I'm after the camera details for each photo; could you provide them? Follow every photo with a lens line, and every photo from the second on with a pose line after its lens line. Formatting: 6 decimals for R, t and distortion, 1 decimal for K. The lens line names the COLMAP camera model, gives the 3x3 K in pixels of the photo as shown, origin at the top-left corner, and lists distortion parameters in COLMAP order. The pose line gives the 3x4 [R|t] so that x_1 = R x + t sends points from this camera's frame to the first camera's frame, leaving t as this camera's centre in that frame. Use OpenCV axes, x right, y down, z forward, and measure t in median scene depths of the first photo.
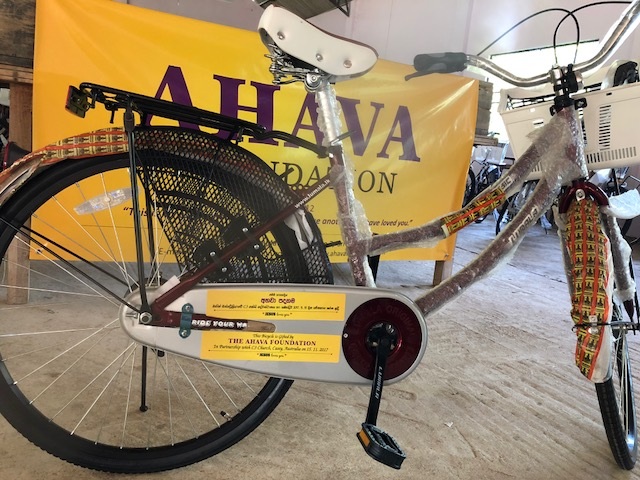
lens RADIAL K [[532.3, 0, 333.7], [0, 532.3, 232.8], [0, 0, 1]] dist [0.017127, -0.012231]
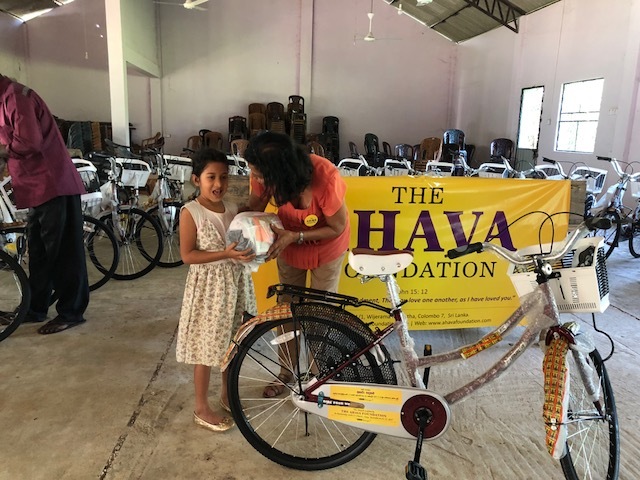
lens RADIAL K [[532.3, 0, 320.4], [0, 532.3, 242.8], [0, 0, 1]] dist [0.017127, -0.012231]
pose [[0.932064, -0.011429, -0.362113, 0.432275], [0.020523, 0.999563, 0.021277, -0.442675], [0.361712, -0.027264, 0.931891, -0.817963]]
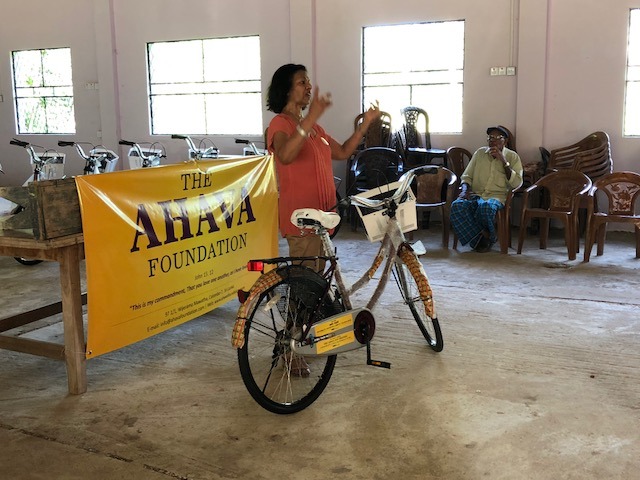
lens RADIAL K [[756.6, 0, 322.8], [0, 756.6, 239.2], [0, 0, 1]] dist [0.095063, 0.000000]
pose [[0.804310, -0.222002, 0.551181, -1.926430], [0.198227, 0.974695, 0.103321, -0.603896], [-0.560172, 0.026157, 0.827964, -1.826290]]
